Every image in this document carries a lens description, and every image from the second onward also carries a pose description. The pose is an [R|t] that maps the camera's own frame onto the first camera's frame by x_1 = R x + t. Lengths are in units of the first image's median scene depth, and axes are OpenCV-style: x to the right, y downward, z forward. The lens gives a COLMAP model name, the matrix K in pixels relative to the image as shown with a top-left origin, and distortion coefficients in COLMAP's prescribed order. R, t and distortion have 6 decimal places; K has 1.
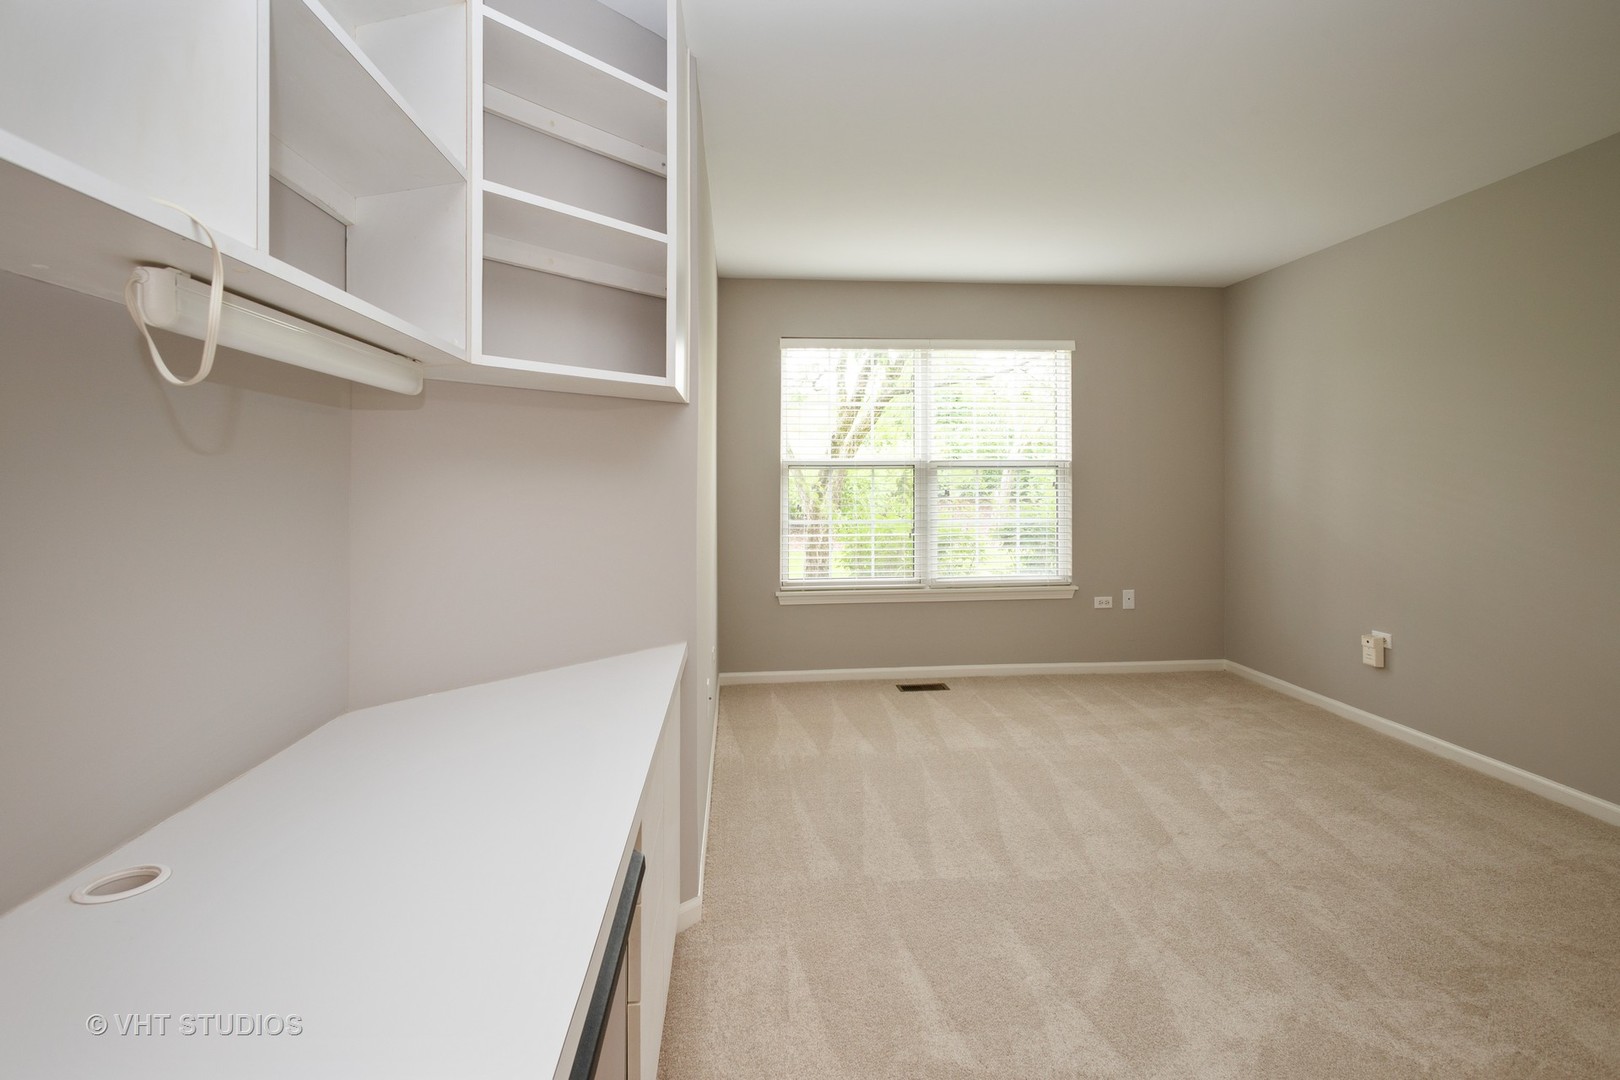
lens RADIAL K [[789.5, 0, 826.0], [0, 789.5, 507.8], [0, 0, 1]] dist [0.027655, 0.000082]
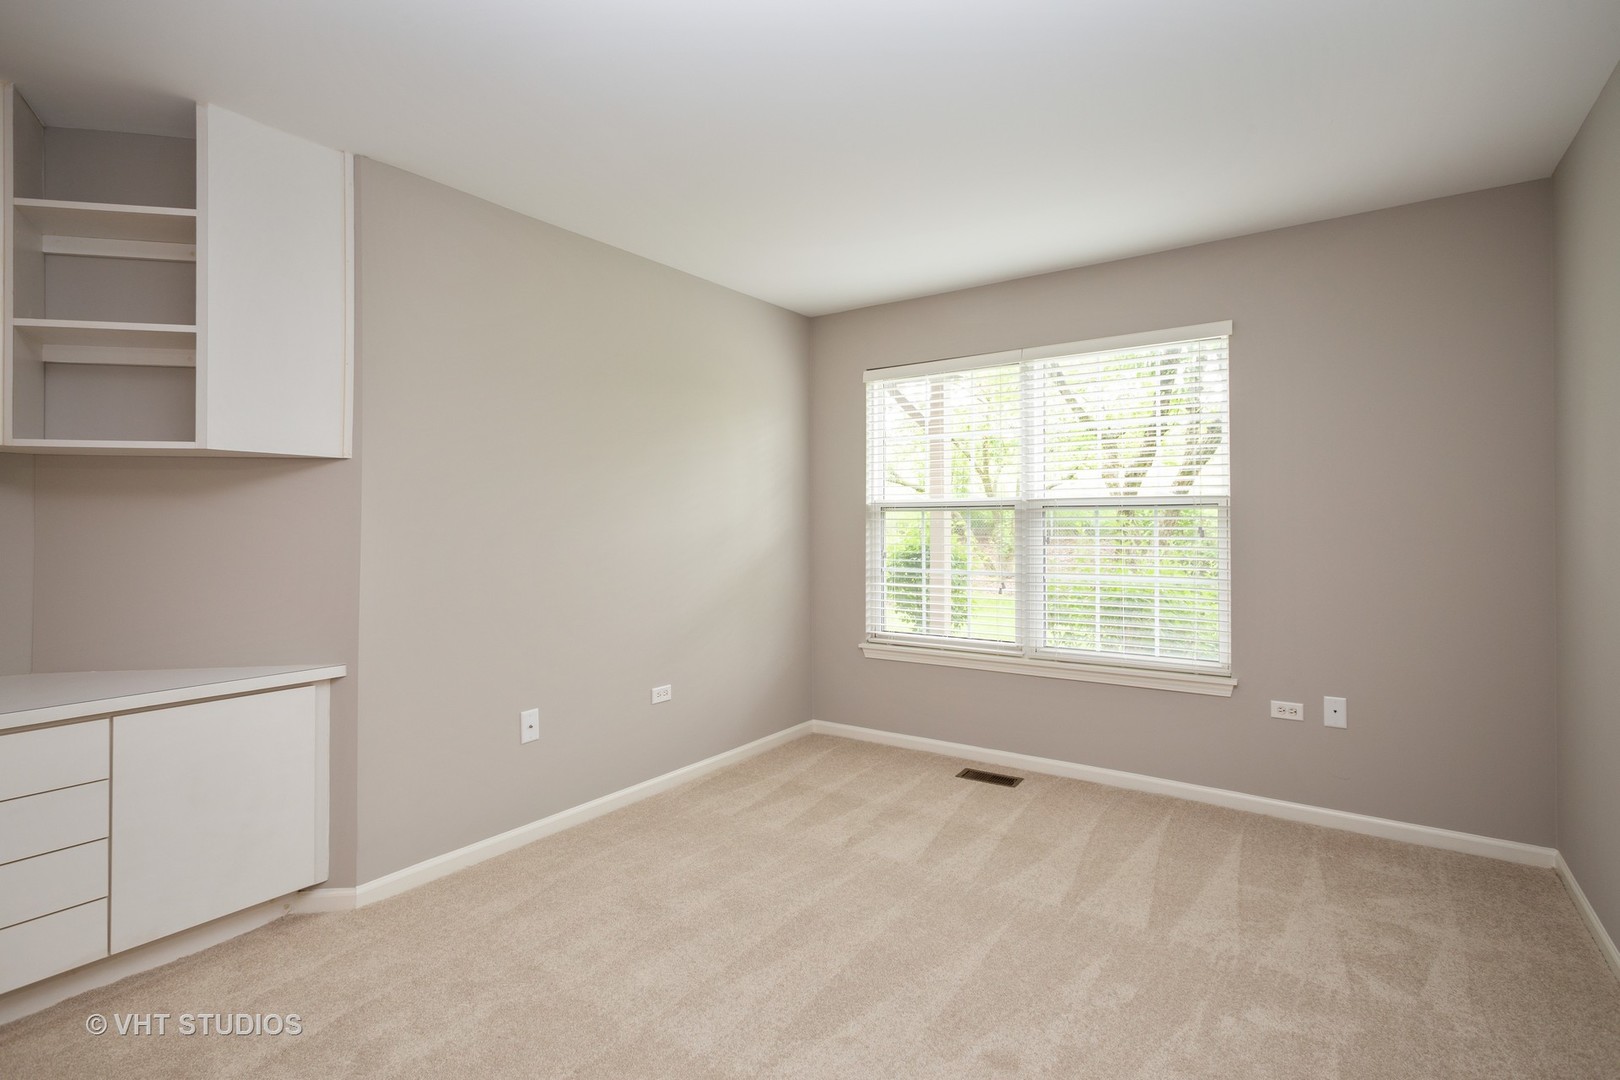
lens RADIAL K [[789.5, 0, 808.4], [0, 789.5, 541.6], [0, 0, 1]] dist [0.027655, 0.000082]
pose [[0.761778, 0.016260, -0.647634, 0.479325], [-0.022229, 0.999752, -0.001045, -0.010721], [0.647457, 0.015192, 0.761951, 0.240950]]
